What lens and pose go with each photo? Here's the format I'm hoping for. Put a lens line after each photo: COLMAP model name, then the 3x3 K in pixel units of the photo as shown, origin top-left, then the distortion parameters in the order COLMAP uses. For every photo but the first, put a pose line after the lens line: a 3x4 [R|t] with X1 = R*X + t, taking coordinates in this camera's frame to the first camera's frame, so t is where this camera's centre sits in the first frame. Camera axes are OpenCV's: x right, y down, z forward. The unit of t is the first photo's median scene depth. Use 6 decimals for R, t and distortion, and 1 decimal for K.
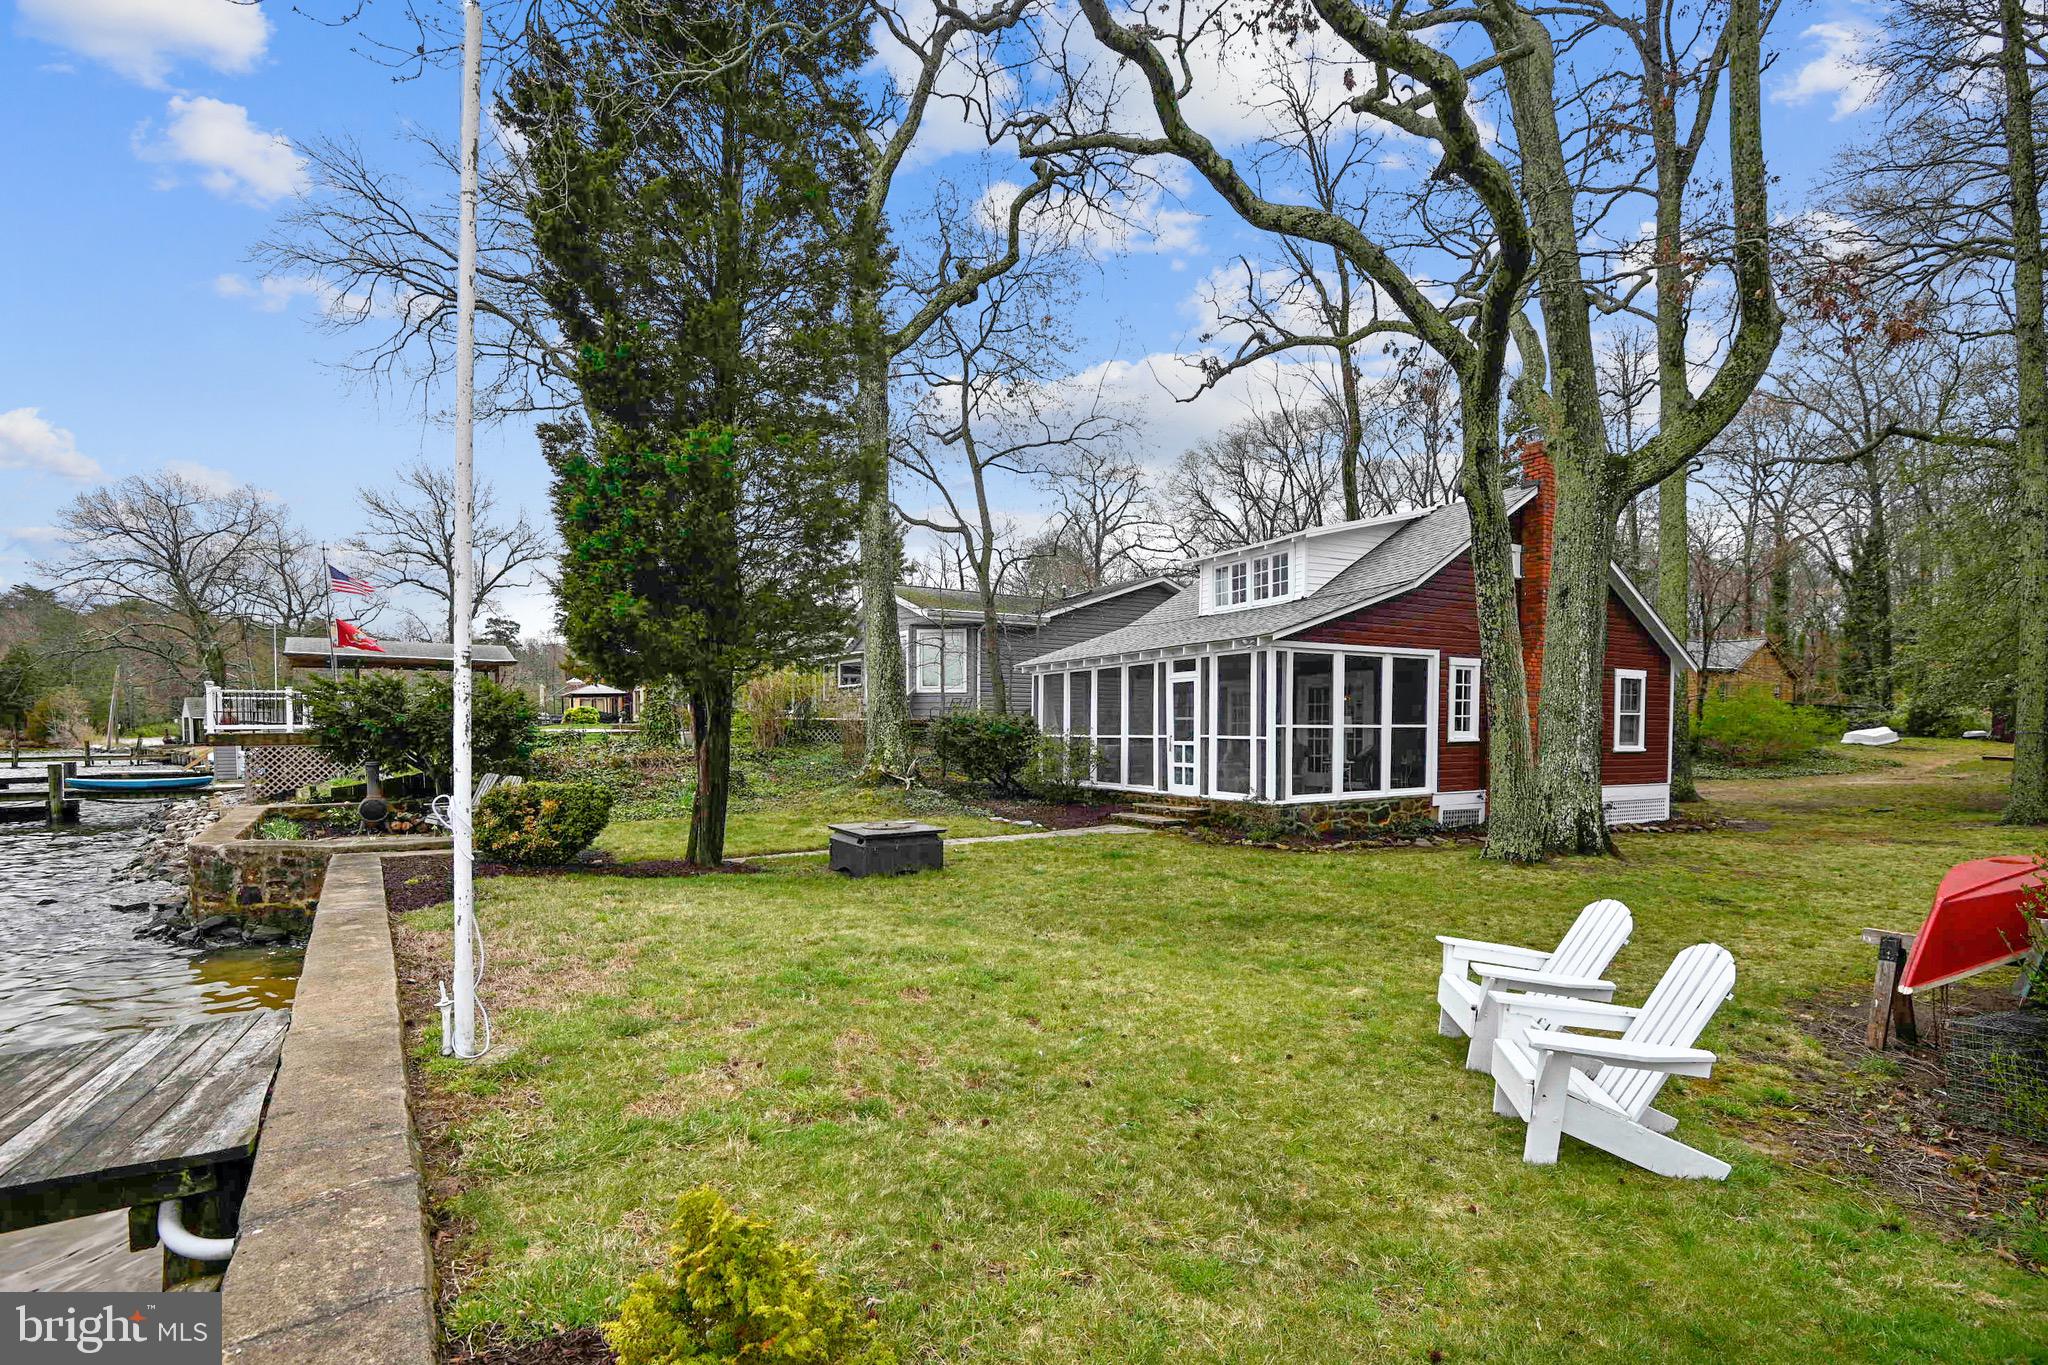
lens RADIAL K [[937.0, 0, 1073.8], [0, 937.0, 676.1], [0, 0, 1]] dist [0.004883, 0.000077]
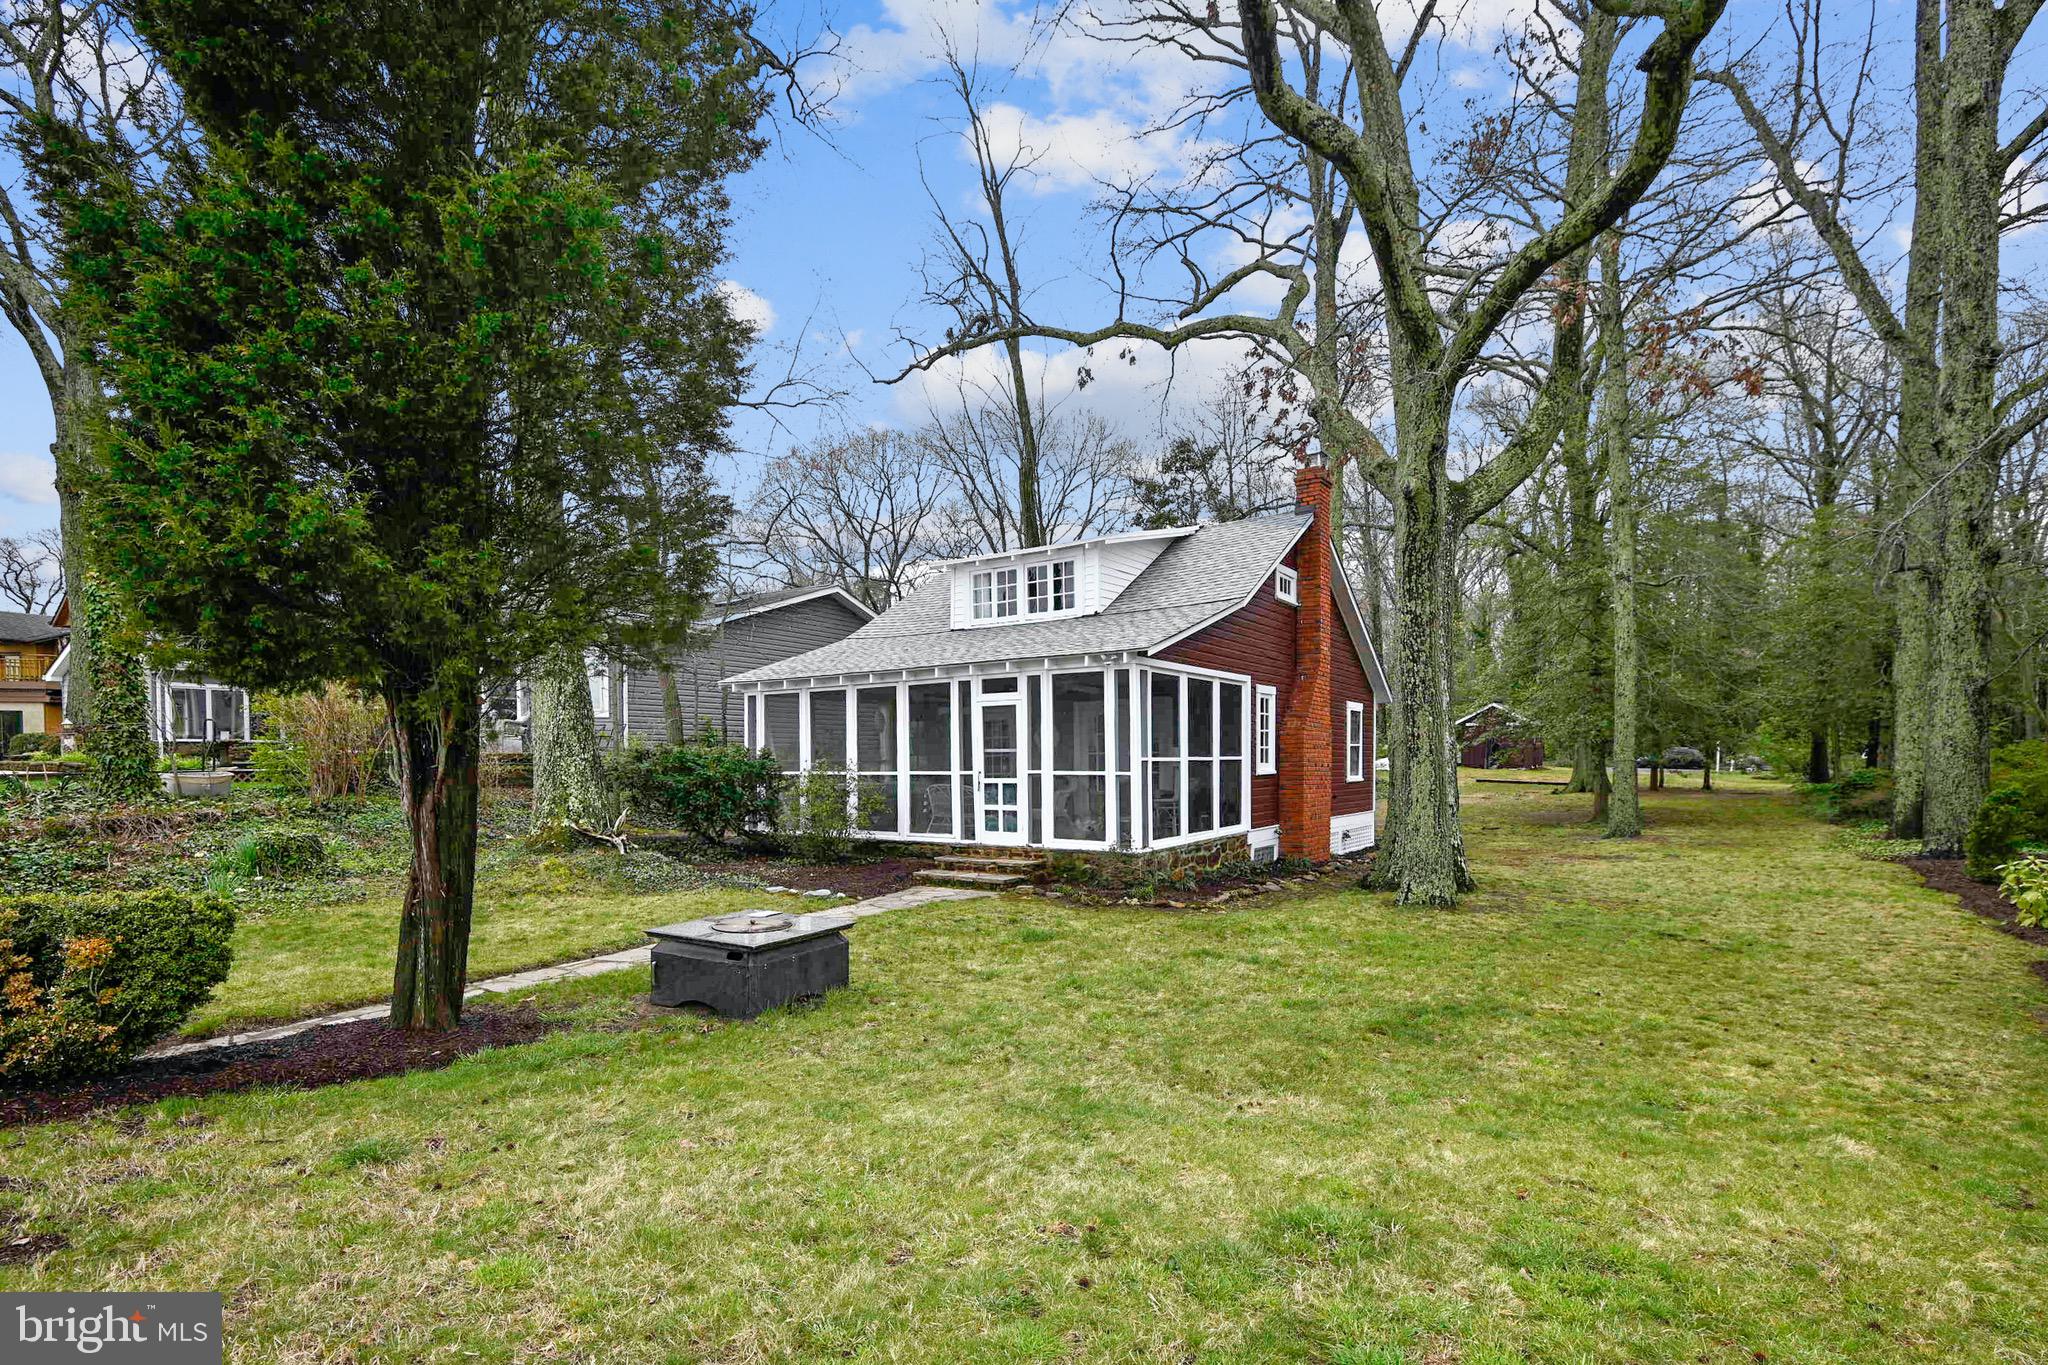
lens RADIAL K [[944.3, 0, 1024.0], [0, 944.3, 730.5], [0, 0, 1]] dist [-0.000966, -0.000408]
pose [[0.907077, 0.006776, 0.420911, -0.208424], [-0.017000, 0.999644, 0.020545, 0.010653], [-0.420622, -0.025791, 0.906869, 0.248221]]
